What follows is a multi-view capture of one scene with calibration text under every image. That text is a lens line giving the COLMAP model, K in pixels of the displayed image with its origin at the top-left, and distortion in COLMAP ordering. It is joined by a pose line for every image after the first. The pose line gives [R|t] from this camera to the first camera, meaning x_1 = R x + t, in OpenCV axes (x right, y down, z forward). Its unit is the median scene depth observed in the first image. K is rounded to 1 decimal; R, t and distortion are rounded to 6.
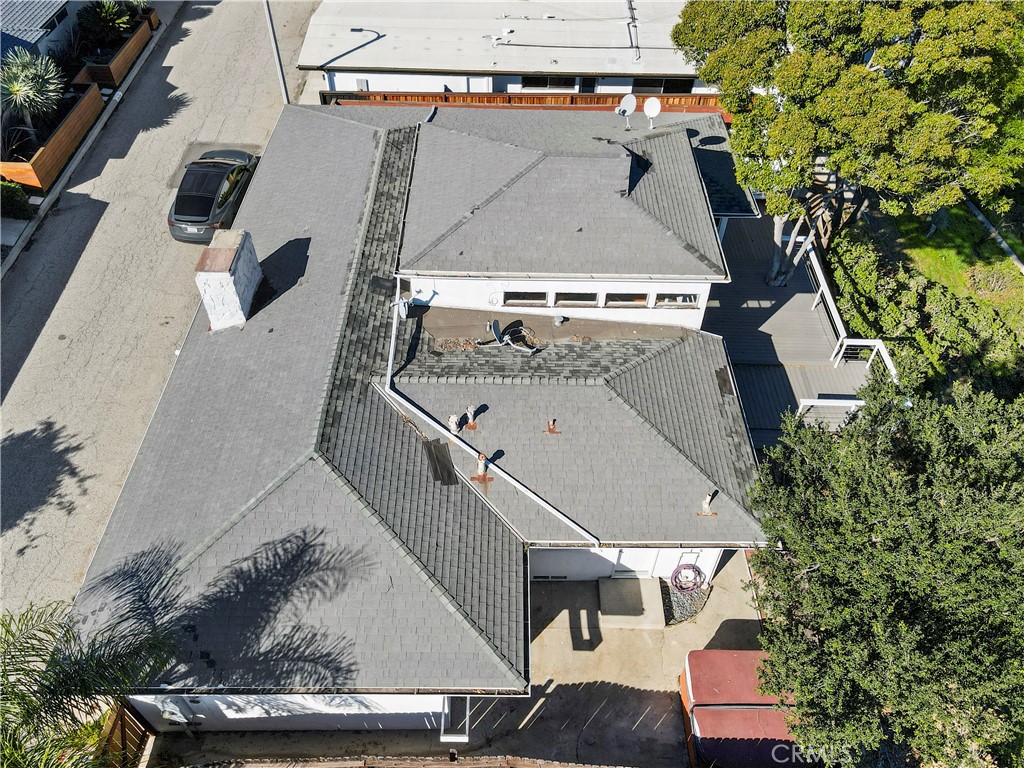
lens RADIAL K [[770.0, 0, 508.0], [0, 770.0, 408.5], [0, 0, 1]] dist [0.004164, 0.006982]
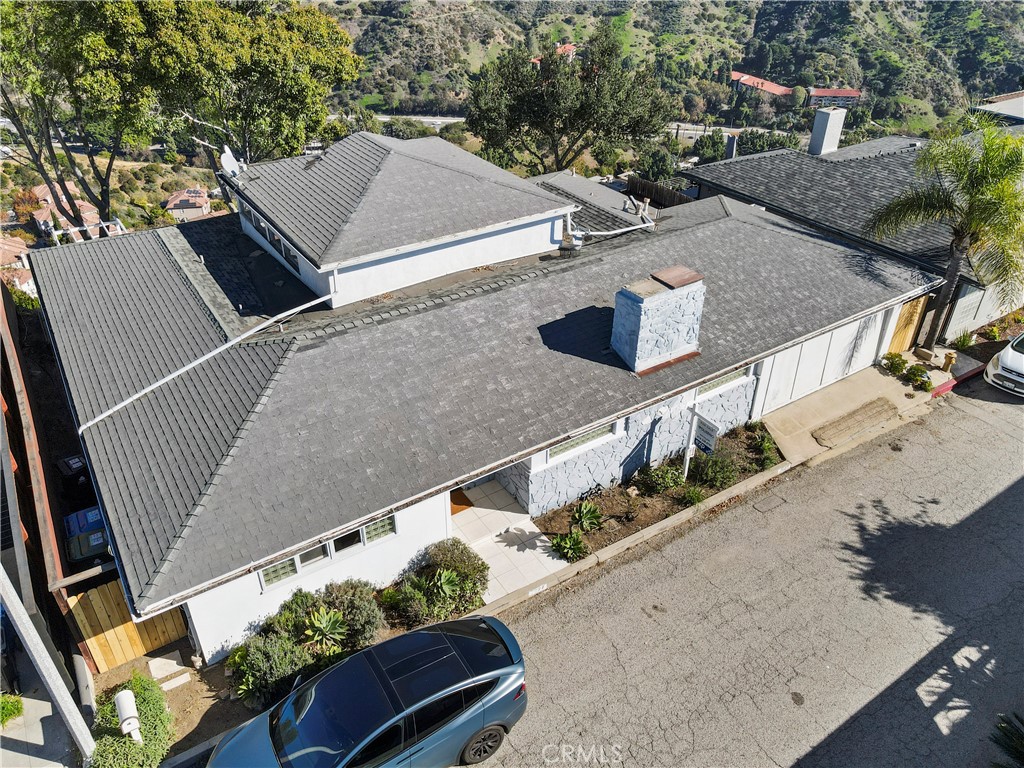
lens RADIAL K [[747.5, 0, 517.0], [0, 747.5, 383.5], [0, 0, 1]] dist [0.012674, 0.010558]
pose [[-0.554611, -0.476096, 0.682451, -0.862209], [0.597126, 0.343478, 0.724889, -0.842645], [-0.579524, 0.809540, 0.093793, 1.026275]]
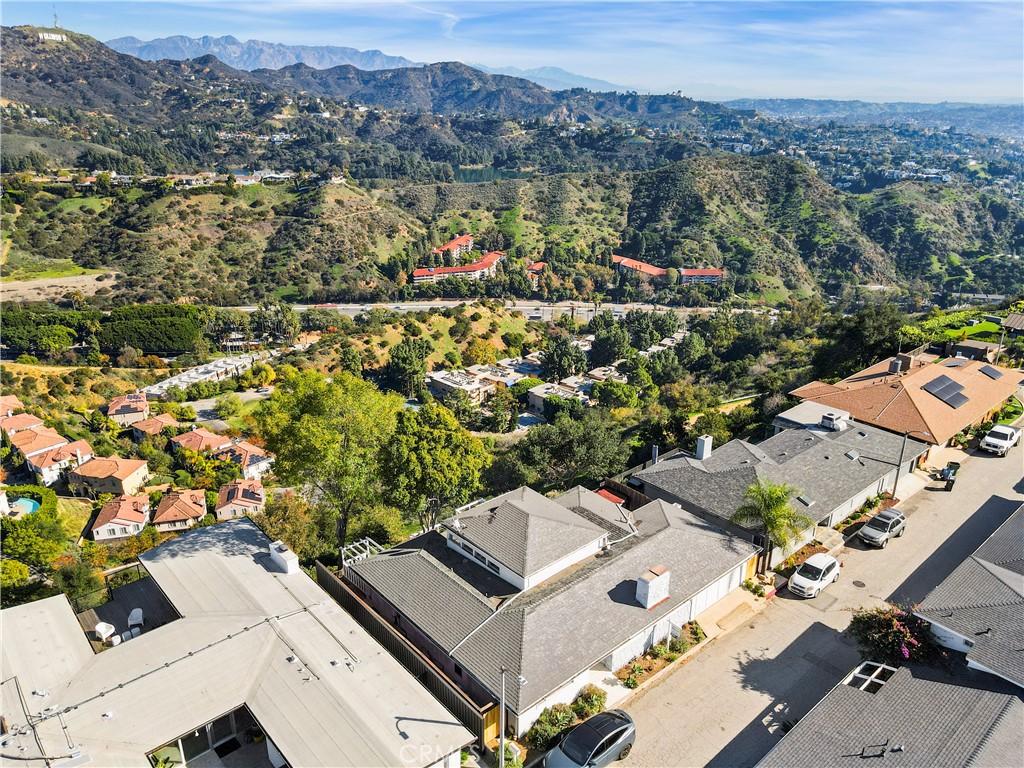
lens RADIAL K [[749.5, 0, 518.0], [0, 749.5, 384.0], [0, 0, 1]] dist [0.001632, 0.022376]
pose [[-0.666512, -0.293005, 0.685500, -1.395484], [0.530642, 0.459394, 0.712303, -2.183739], [-0.523623, 0.838513, -0.150711, 0.995282]]
